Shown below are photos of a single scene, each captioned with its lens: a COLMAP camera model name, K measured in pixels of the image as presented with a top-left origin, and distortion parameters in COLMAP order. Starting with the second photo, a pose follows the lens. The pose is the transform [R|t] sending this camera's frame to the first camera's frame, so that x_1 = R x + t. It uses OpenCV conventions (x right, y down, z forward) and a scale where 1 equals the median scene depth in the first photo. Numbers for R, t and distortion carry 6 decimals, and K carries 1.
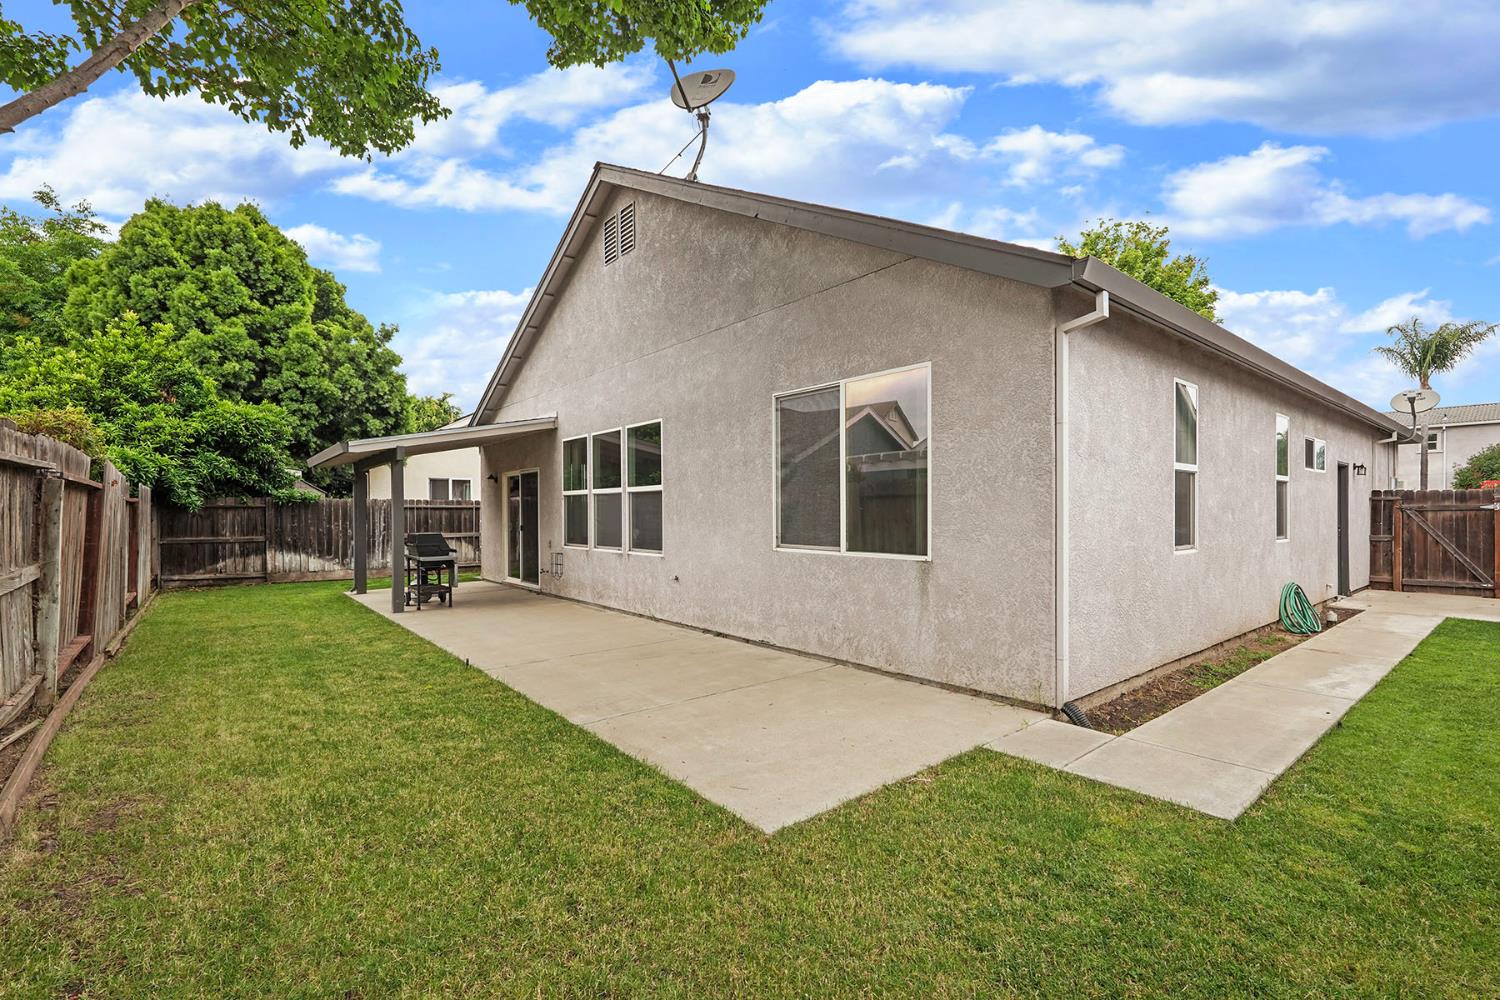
lens RADIAL K [[669.8, 0, 759.0], [0, 669.8, 511.3], [0, 0, 1]] dist [-0.001278, 0.000234]
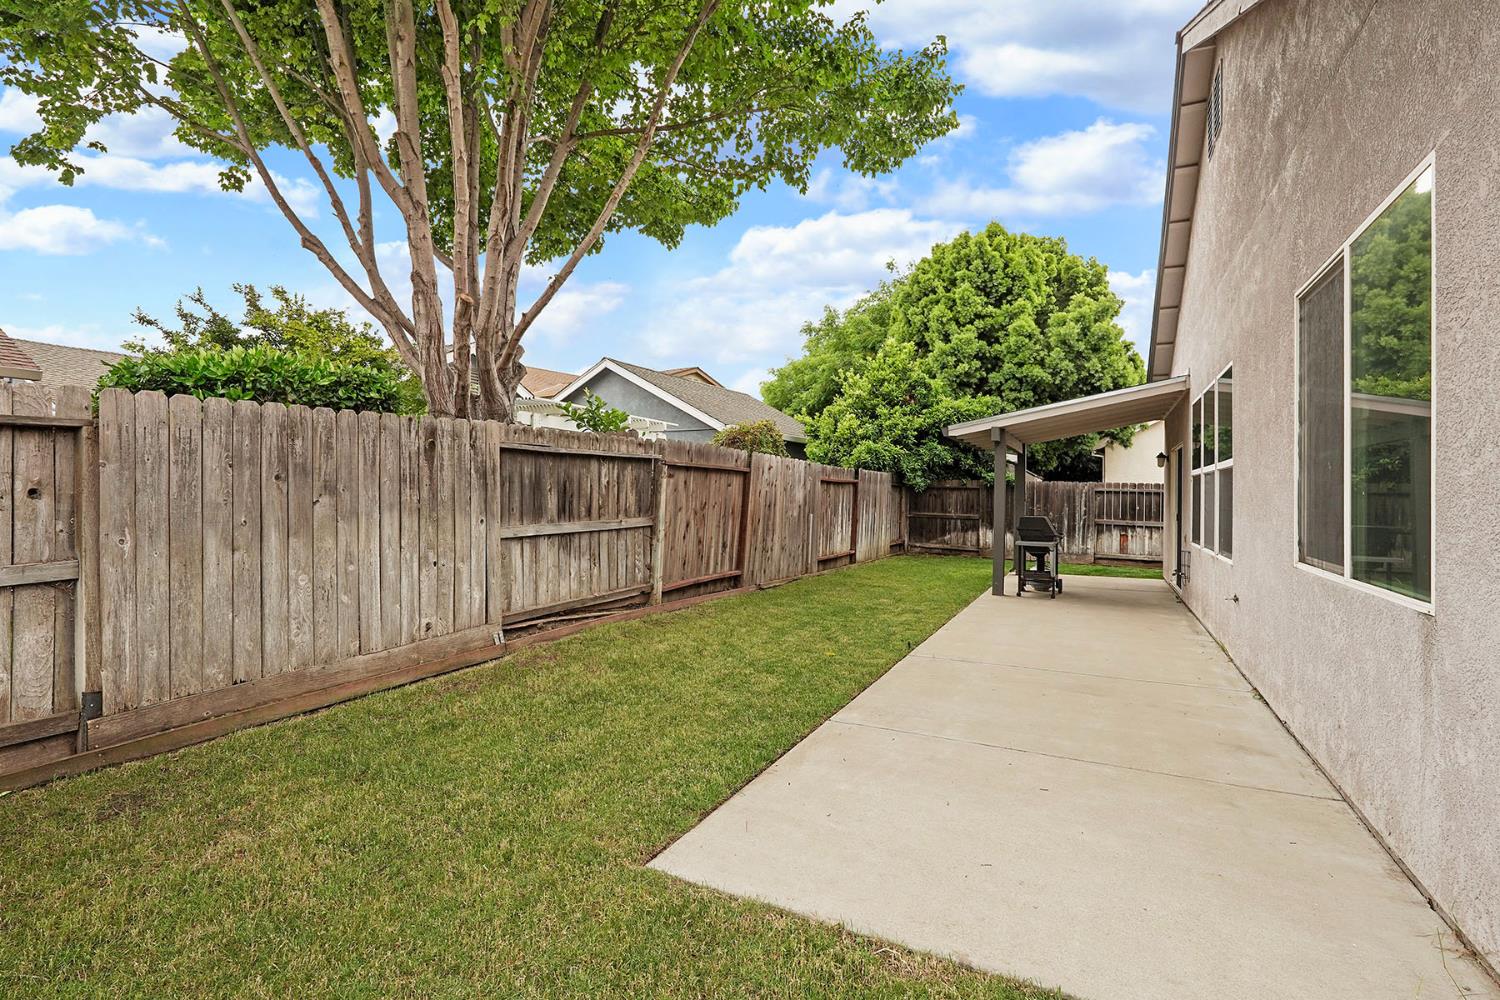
lens RADIAL K [[708.6, 0, 736.5], [0, 708.6, 472.2], [0, 0, 1]] dist [-0.002614, -0.000012]
pose [[0.403241, -0.010487, -0.915034, 0.181067], [-0.023045, 0.999501, -0.021610, 0.001042], [0.914804, 0.029801, 0.402798, 0.152013]]
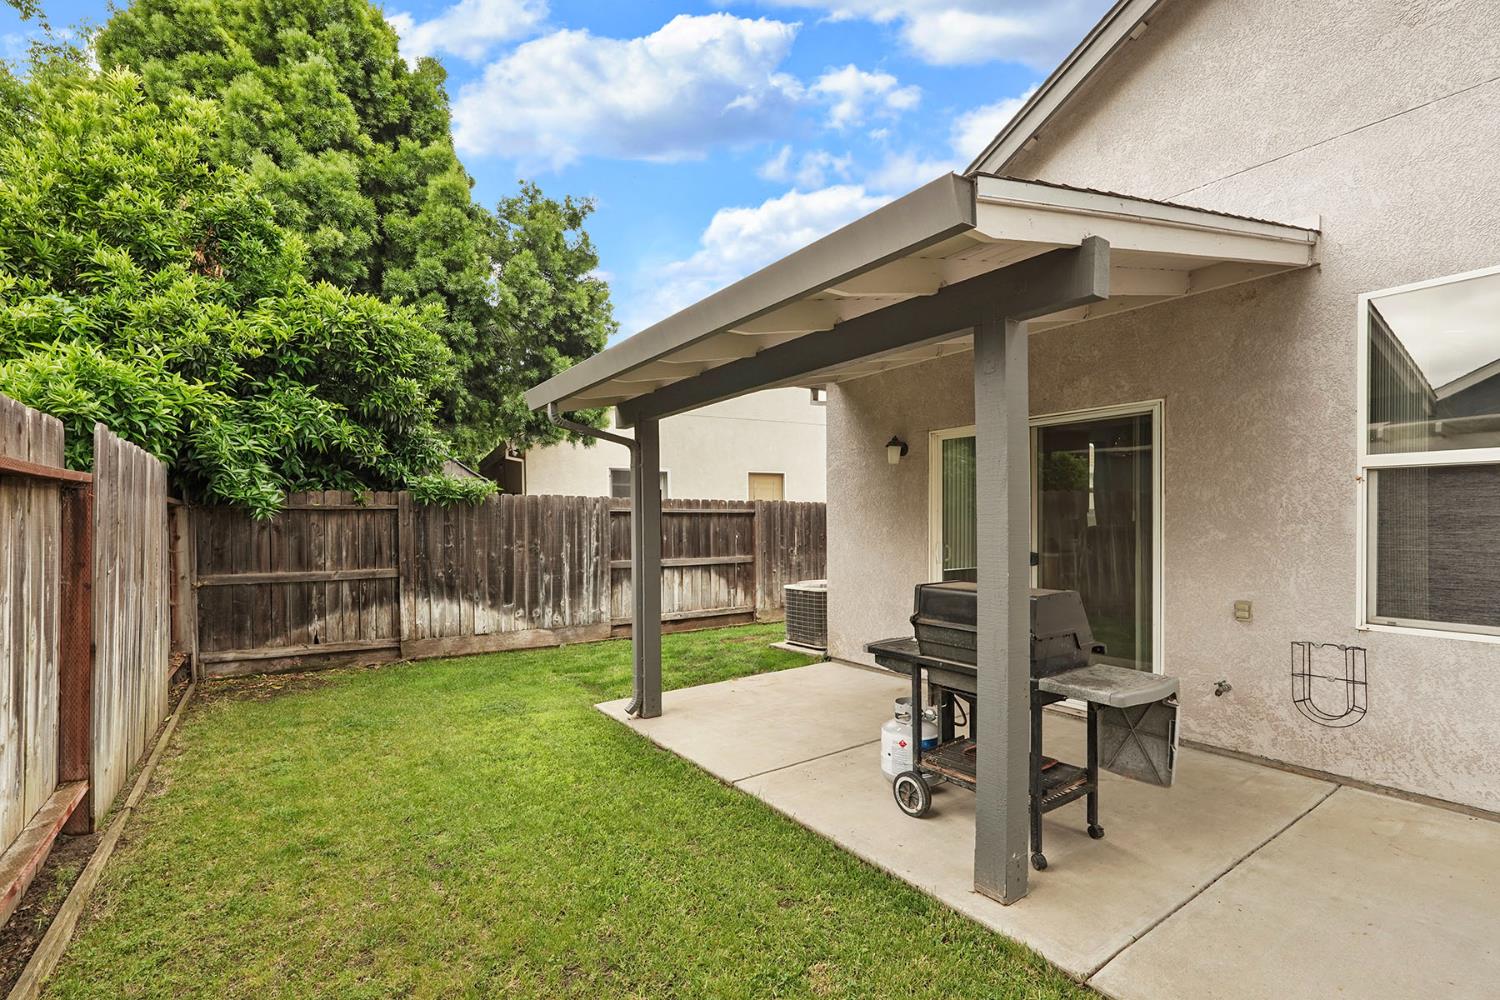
lens RADIAL K [[689.0, 0, 770.7], [0, 689.0, 530.6], [0, 0, 1]] dist [-0.004270, 0.001974]
pose [[0.997960, 0.000928, -0.063837, -0.423353], [-0.000107, 0.999917, 0.012861, 0.002393], [0.063843, -0.012828, 0.997877, 0.499573]]
